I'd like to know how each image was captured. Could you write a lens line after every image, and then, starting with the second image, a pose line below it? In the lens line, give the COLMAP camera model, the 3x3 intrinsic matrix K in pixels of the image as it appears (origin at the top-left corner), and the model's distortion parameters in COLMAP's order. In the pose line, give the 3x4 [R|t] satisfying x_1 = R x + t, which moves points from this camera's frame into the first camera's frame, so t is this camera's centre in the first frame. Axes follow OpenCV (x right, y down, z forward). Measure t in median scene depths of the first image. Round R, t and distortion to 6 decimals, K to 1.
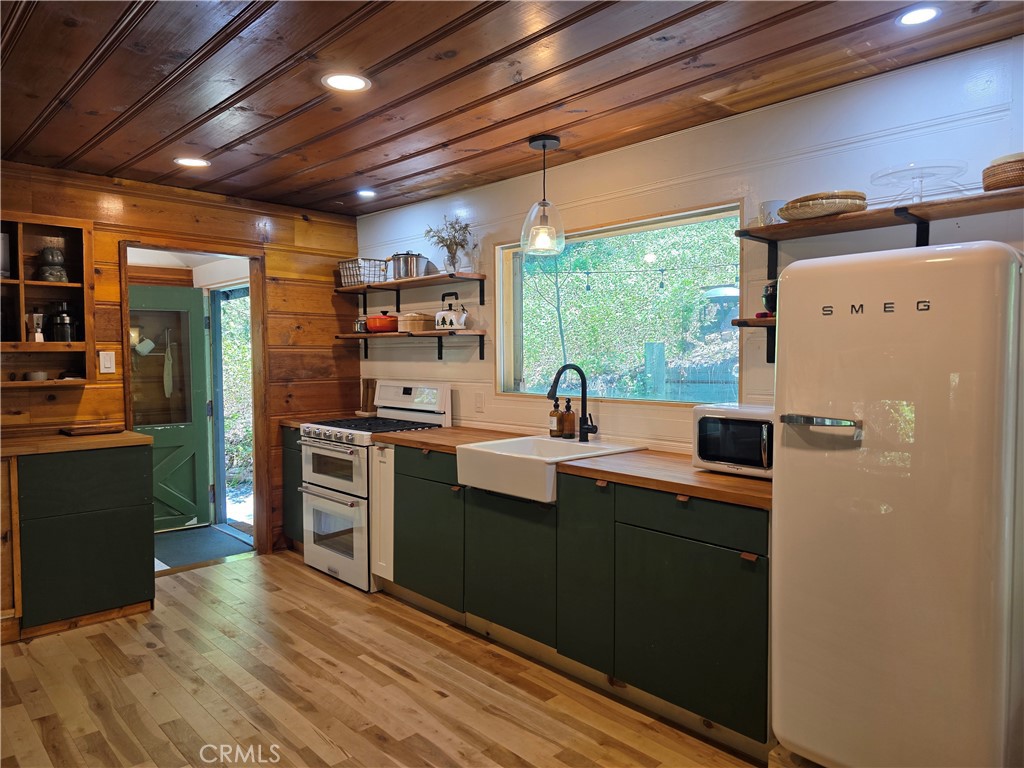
lens RADIAL K [[685.7, 0, 512.0], [0, 685.7, 384.0], [0, 0, 1]] dist [0.087492, -0.106614]
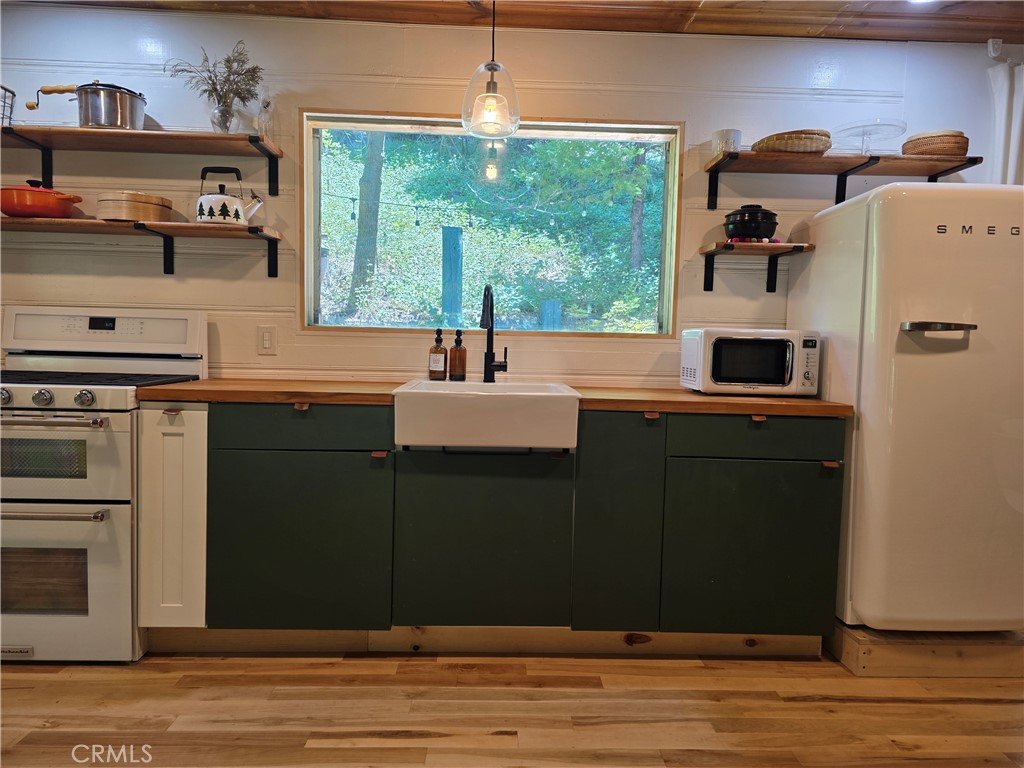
lens RADIAL K [[687.7, 0, 515.4], [0, 687.7, 391.6], [0, 0, 1]] dist [0.053188, -0.050709]
pose [[0.658917, -0.036745, 0.751317, -0.488953], [0.005818, 0.999025, 0.043757, 0.059165], [-0.752193, -0.024461, 0.658489, 0.437929]]
